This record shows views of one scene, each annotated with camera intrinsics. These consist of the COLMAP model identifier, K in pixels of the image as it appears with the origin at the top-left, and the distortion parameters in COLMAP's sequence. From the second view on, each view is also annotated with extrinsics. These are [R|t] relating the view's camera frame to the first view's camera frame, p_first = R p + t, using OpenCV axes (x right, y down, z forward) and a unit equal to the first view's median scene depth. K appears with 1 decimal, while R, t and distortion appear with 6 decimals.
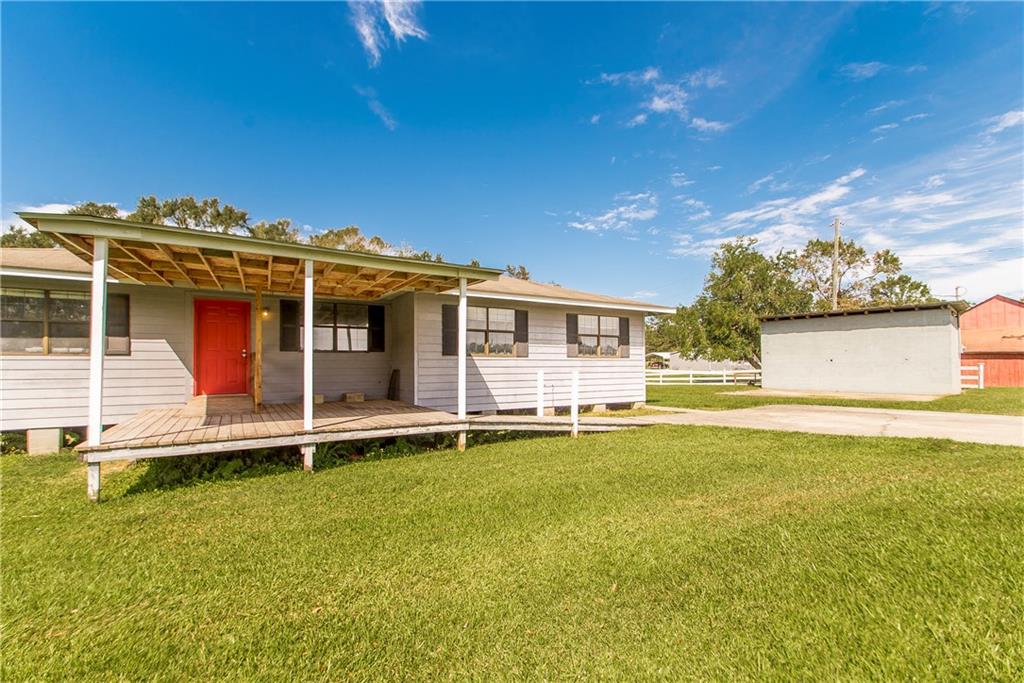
lens RADIAL K [[459.1, 0, 495.7], [0, 459.1, 338.7], [0, 0, 1]] dist [0.000105, -0.000427]
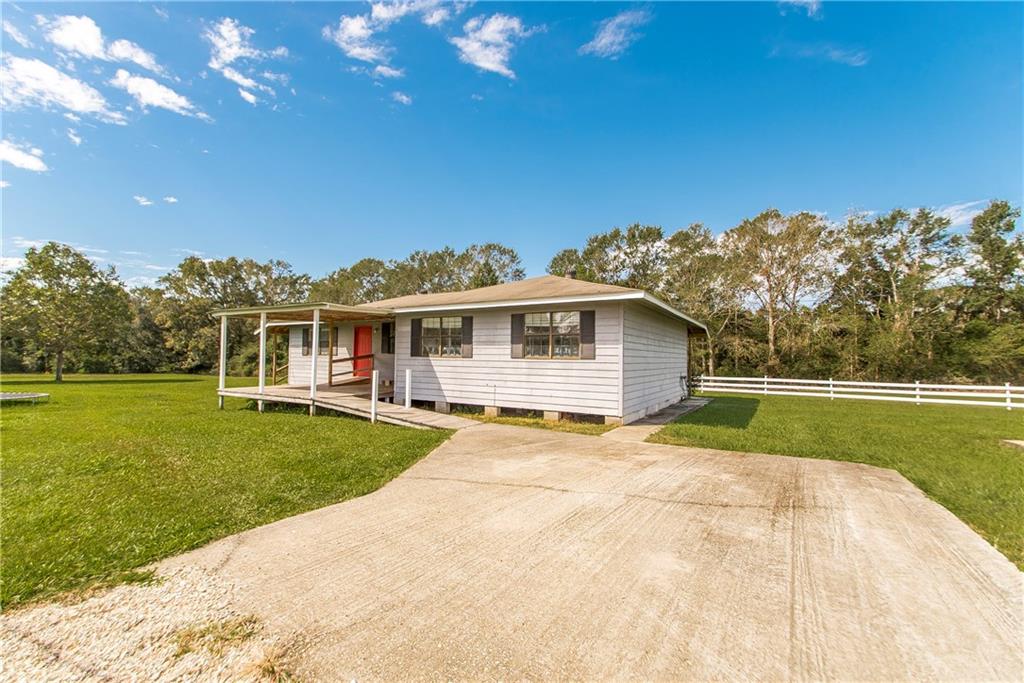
lens RADIAL K [[405.0, 0, 512.0], [0, 405.0, 341.5], [0, 0, 1]] dist [-0.000140, -0.000067]
pose [[0.511775, -0.035260, -0.858396, 0.924434], [0.024969, 0.999346, -0.026163, 0.027755], [0.858757, -0.008044, 0.512320, 0.569356]]
